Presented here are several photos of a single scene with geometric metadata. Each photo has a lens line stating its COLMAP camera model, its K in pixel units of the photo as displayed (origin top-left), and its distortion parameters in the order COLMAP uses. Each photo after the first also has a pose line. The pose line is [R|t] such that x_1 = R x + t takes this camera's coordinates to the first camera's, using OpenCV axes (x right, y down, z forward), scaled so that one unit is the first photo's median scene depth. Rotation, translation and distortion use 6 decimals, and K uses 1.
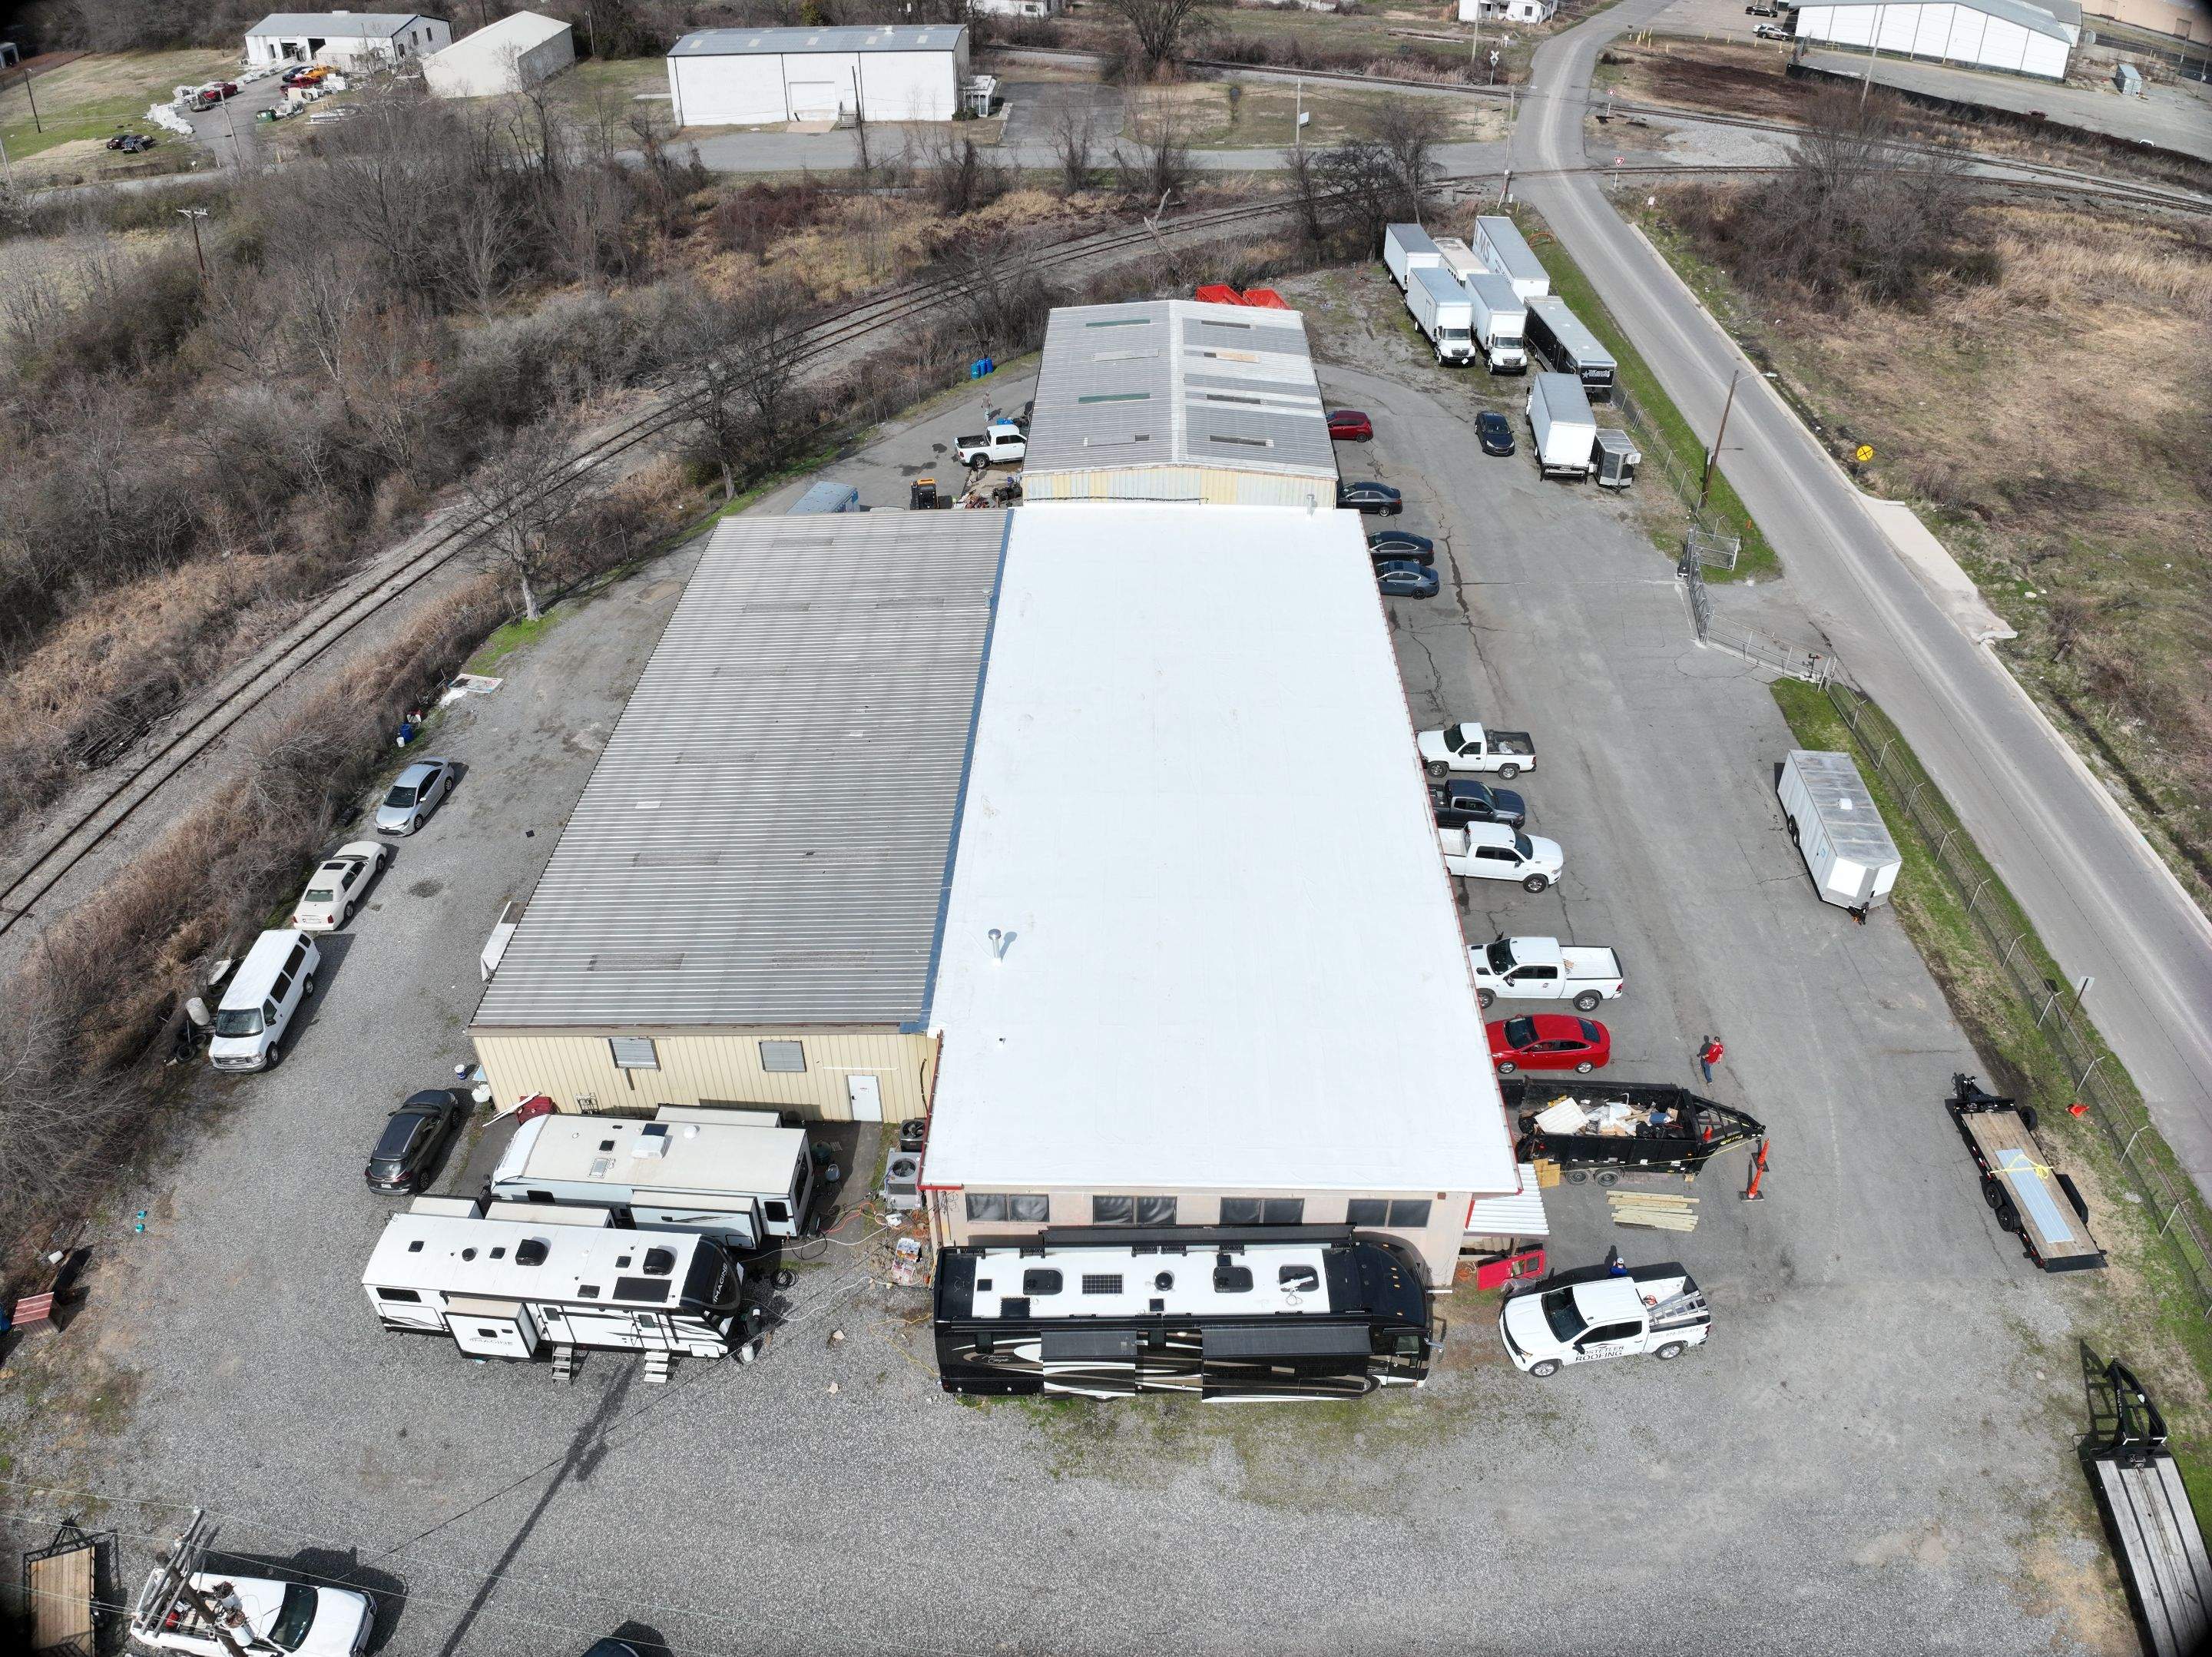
lens RADIAL K [[1551.2, 0, 1111.5], [0, 1551.2, 823.8], [0, 0, 1]] dist [-0.101477, -0.017159]
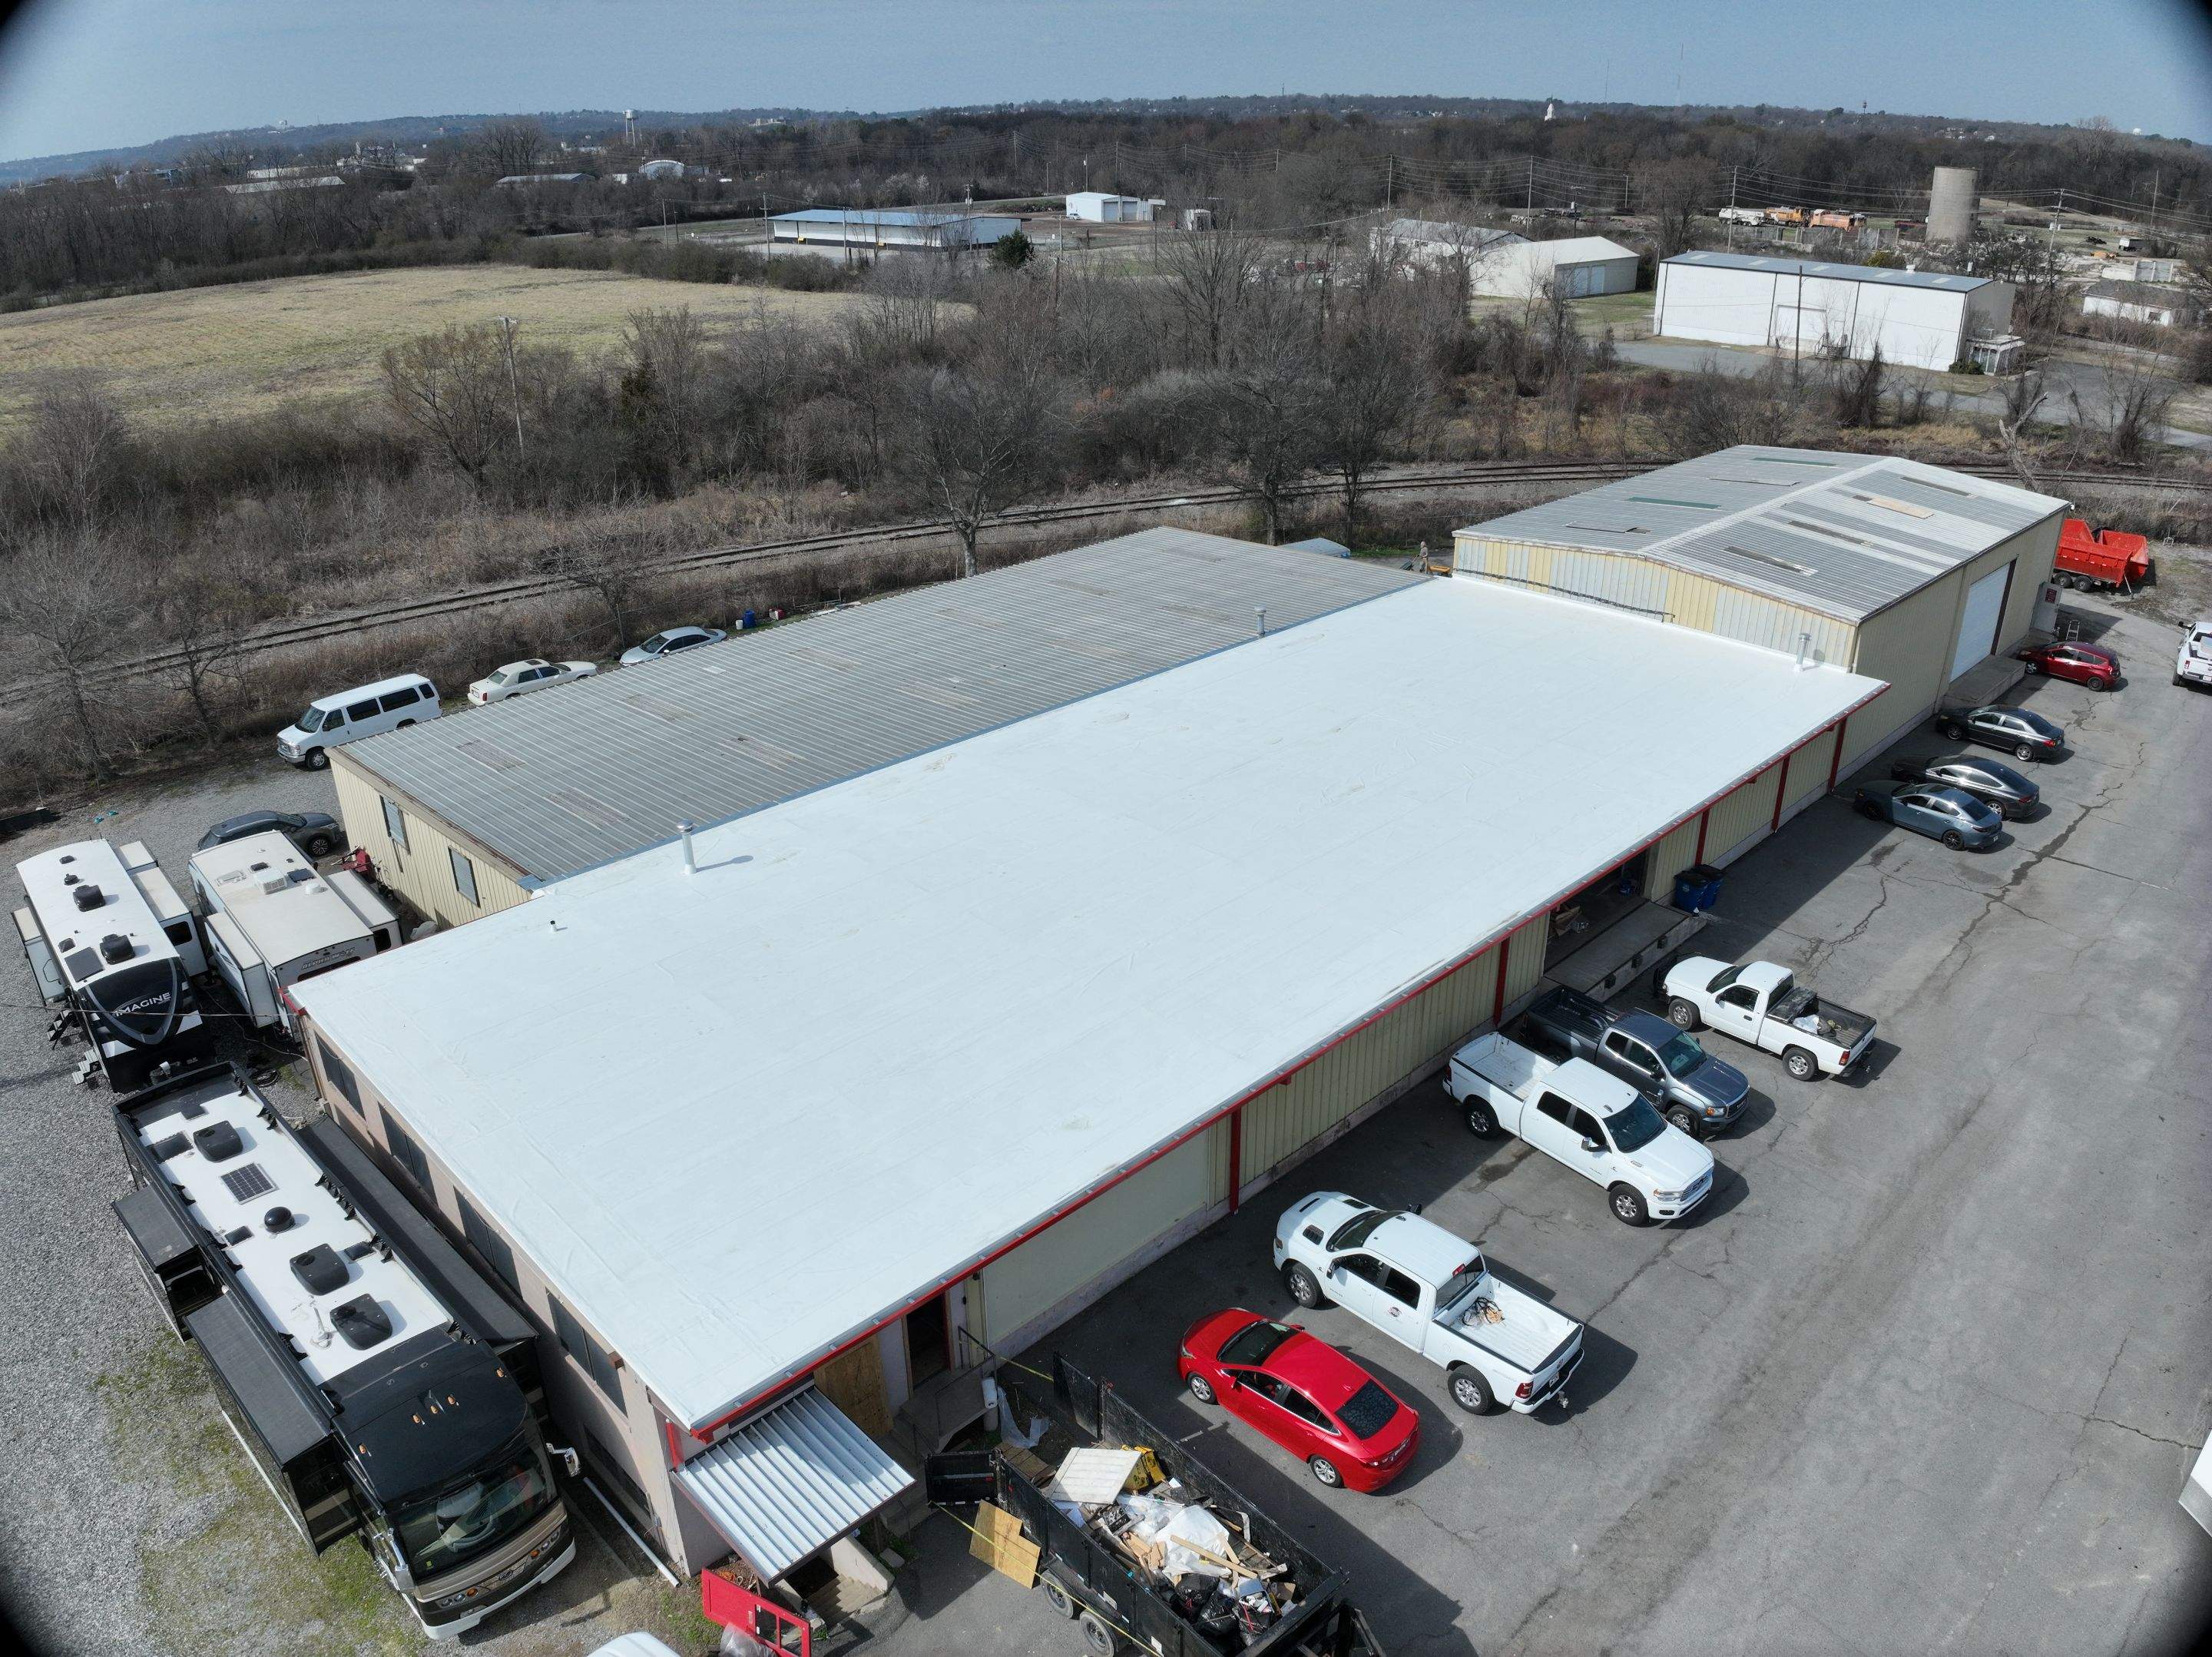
lens RADIAL K [[1551.2, 0, 1111.5], [0, 1551.2, 823.8], [0, 0, 1]] dist [-0.101477, -0.017159]
pose [[0.715141, 0.286985, -0.637348, 0.407166], [-0.412850, 0.909206, -0.053845, 0.019508], [0.564028, 0.301637, 0.768692, 0.417489]]
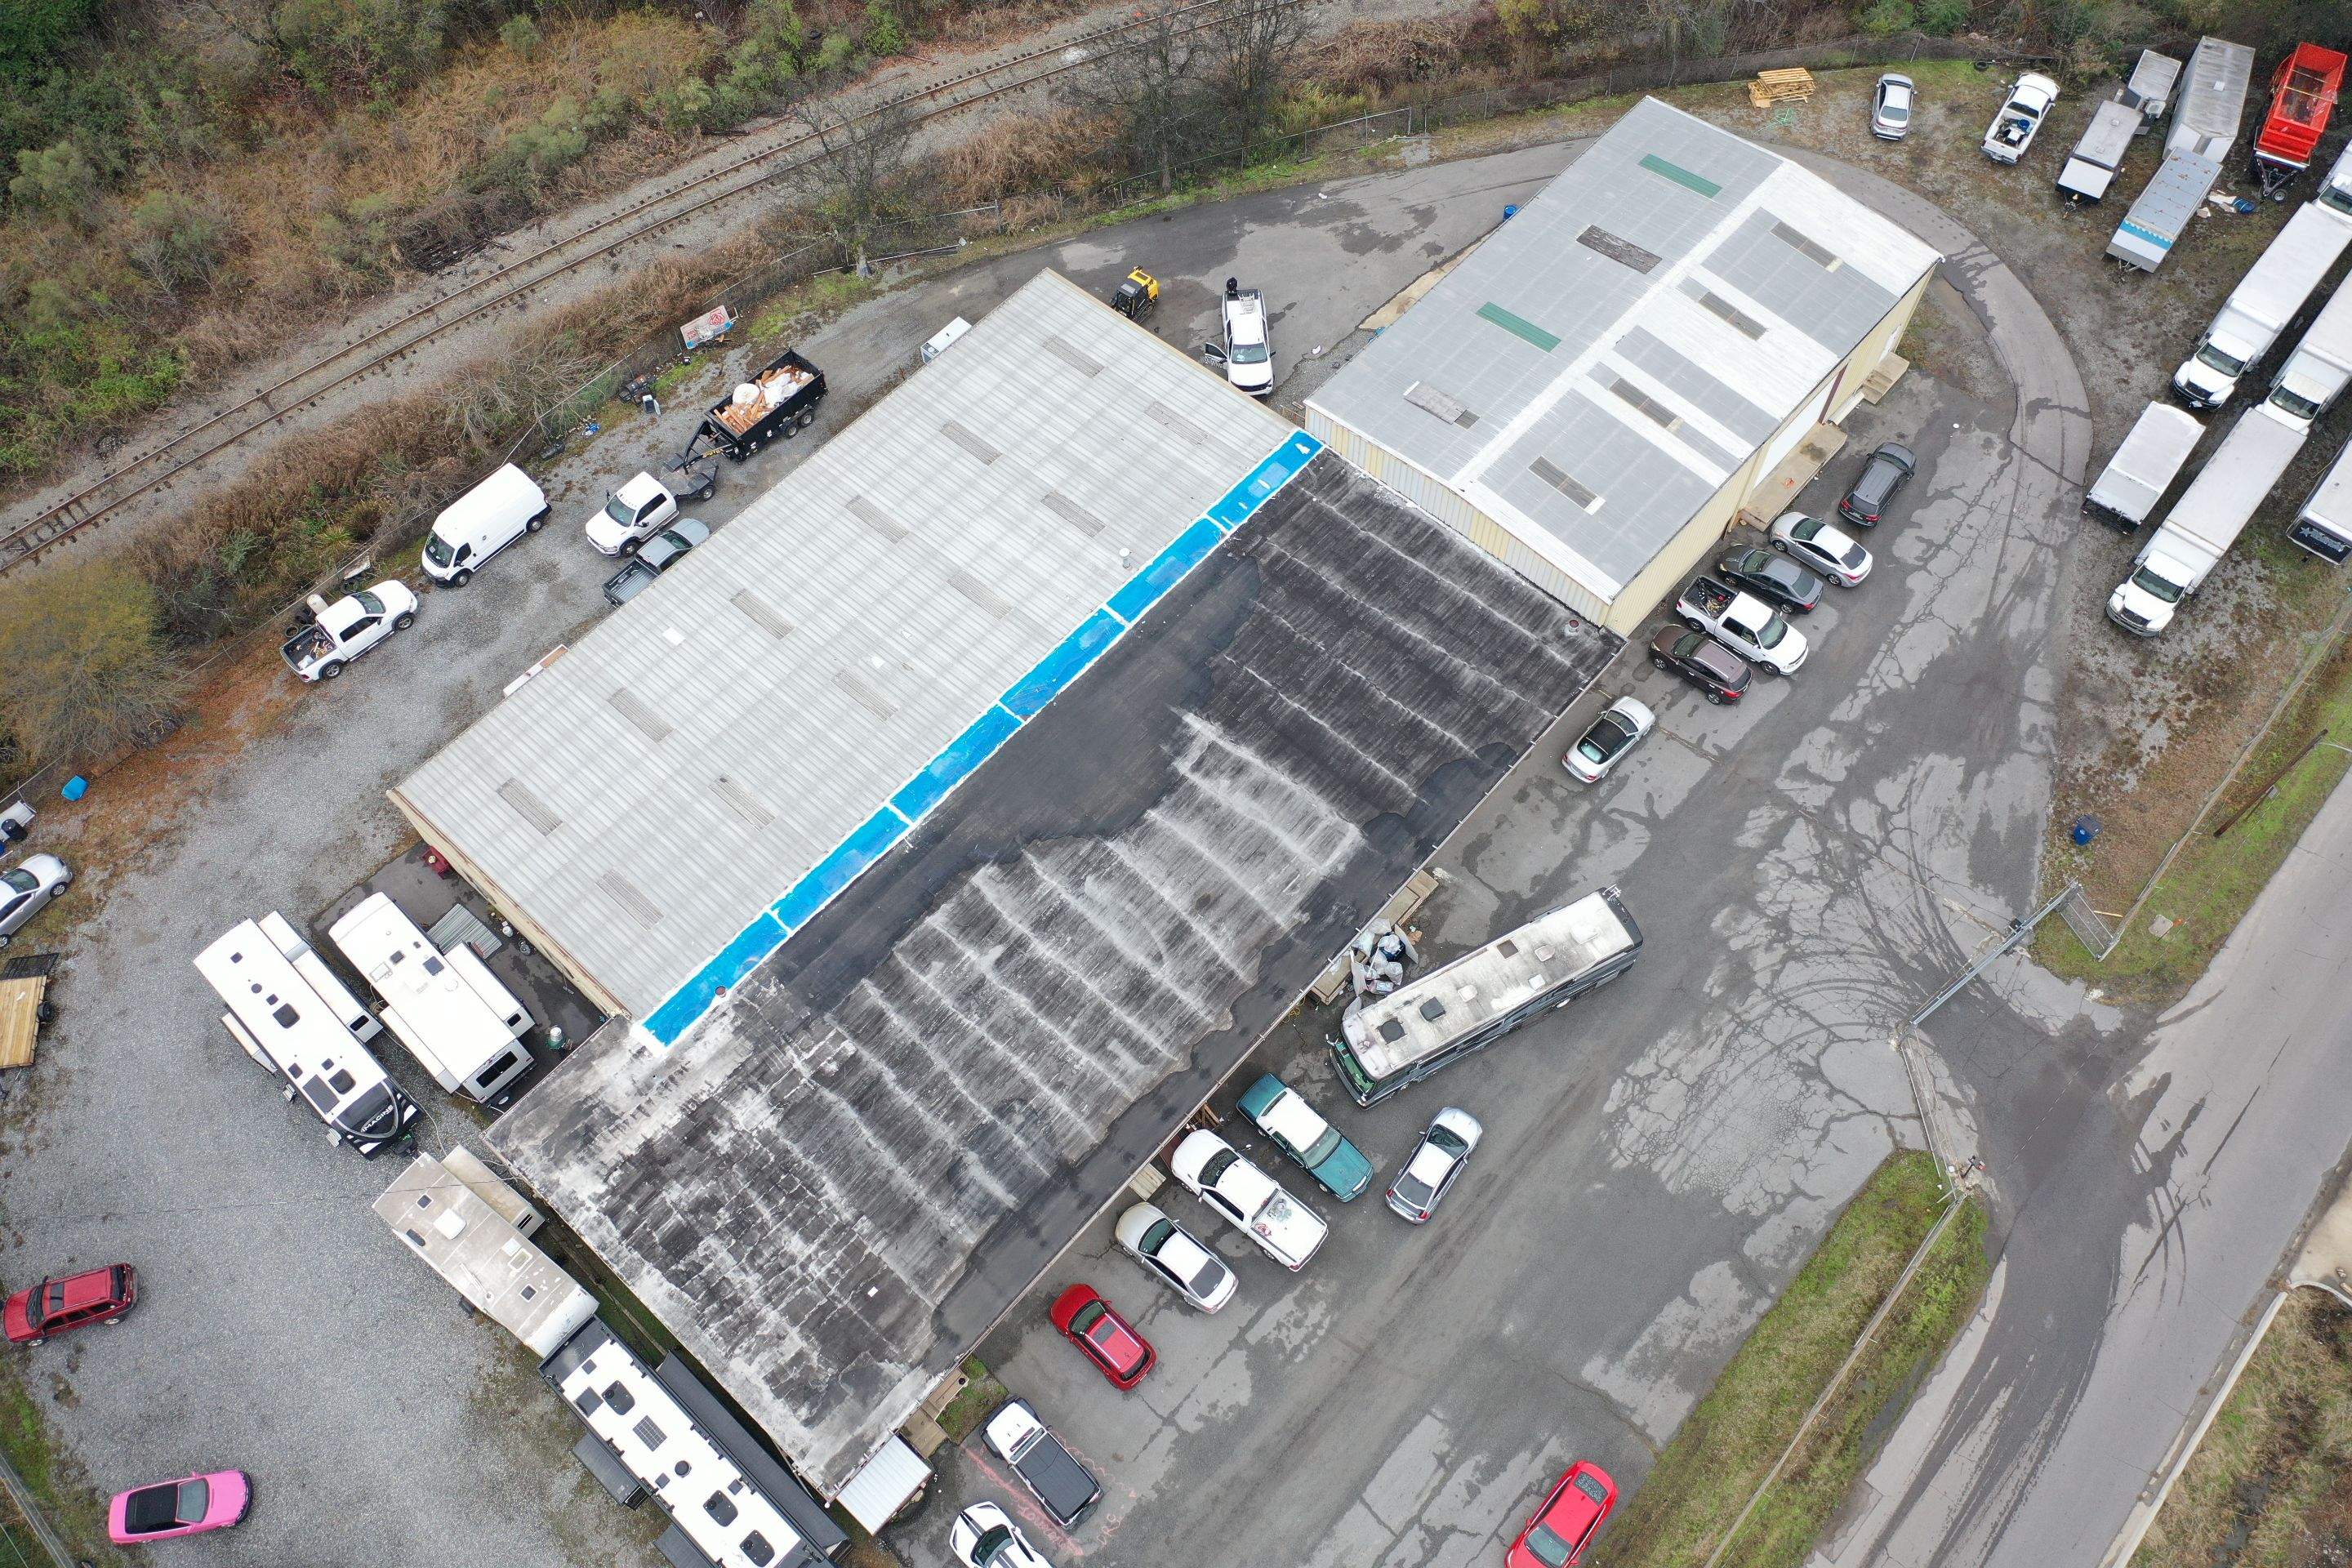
lens RADIAL K [[1842.8, 0, 1176.0], [0, 1842.8, 784.0], [0, 0, 1]] dist [-0.002413, 0.002221]
pose [[0.756839, 0.560148, -0.336792, 0.404736], [-0.378378, 0.795656, 0.473035, -0.597626], [0.532940, -0.230576, 0.814131, 0.101632]]
